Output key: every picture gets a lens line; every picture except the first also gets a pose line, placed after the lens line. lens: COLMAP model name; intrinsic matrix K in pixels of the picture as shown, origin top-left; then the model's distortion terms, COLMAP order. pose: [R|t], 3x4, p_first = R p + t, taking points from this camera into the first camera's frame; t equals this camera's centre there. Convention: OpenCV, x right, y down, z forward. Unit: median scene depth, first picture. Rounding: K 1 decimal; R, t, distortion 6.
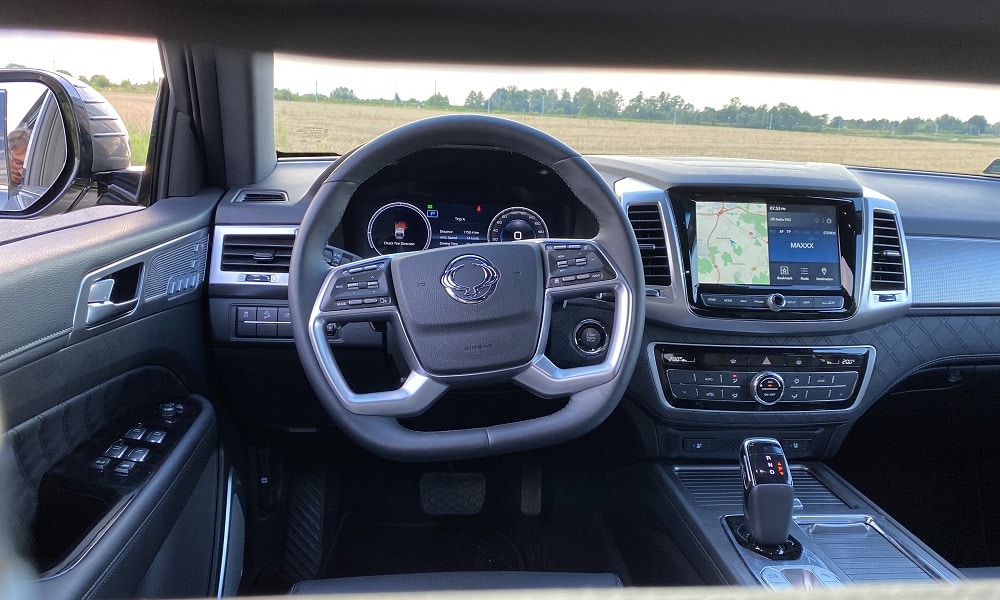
lens RADIAL K [[766.7, 0, 498.3], [0, 766.7, 269.5], [0, 0, 1]] dist [0.011695, 0.001157]
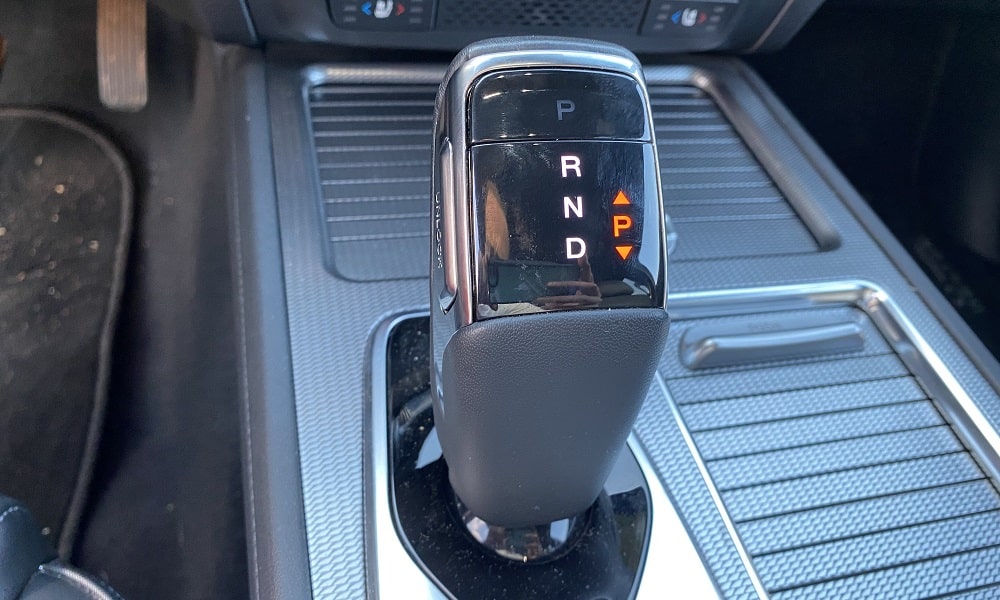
lens RADIAL K [[783.1, 0, 500.0], [0, 783.1, 300.0], [0, 0, 1]] dist [0.002594, -0.002223]
pose [[0.982557, -0.031882, 0.183211, 0.280624], [-0.086968, 0.792046, 0.604235, 0.150264], [-0.164375, -0.609628, 0.775458, 0.784986]]
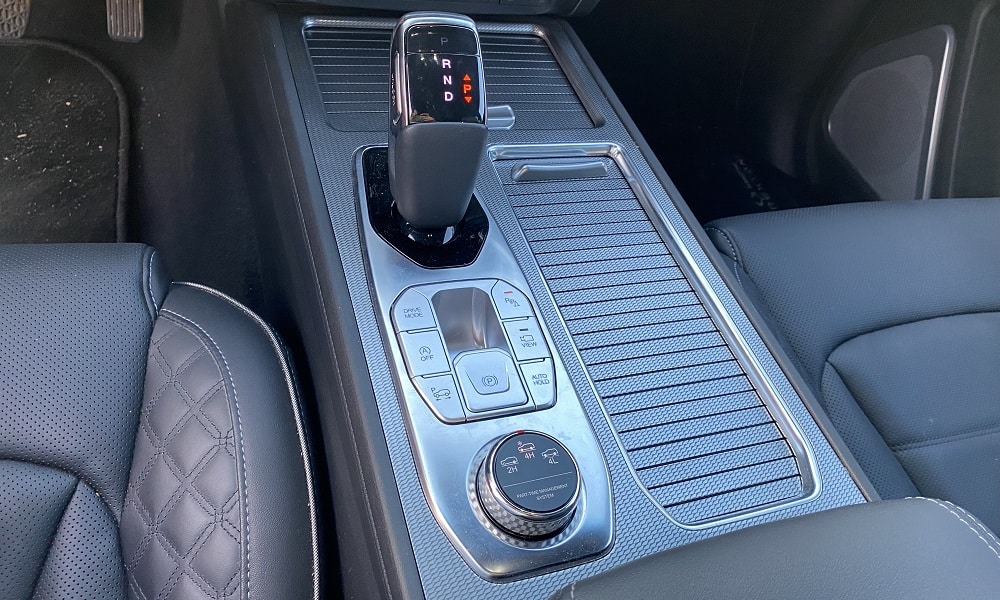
lens RADIAL K [[766.7, 0, 498.3], [0, 766.7, 269.5], [0, 0, 1]] dist [0.011695, 0.001157]
pose [[0.958381, -0.037267, 0.283049, 0.230896], [-0.151355, 0.774322, 0.614424, 0.051659], [-0.242069, -0.631693, 0.736455, 0.540823]]
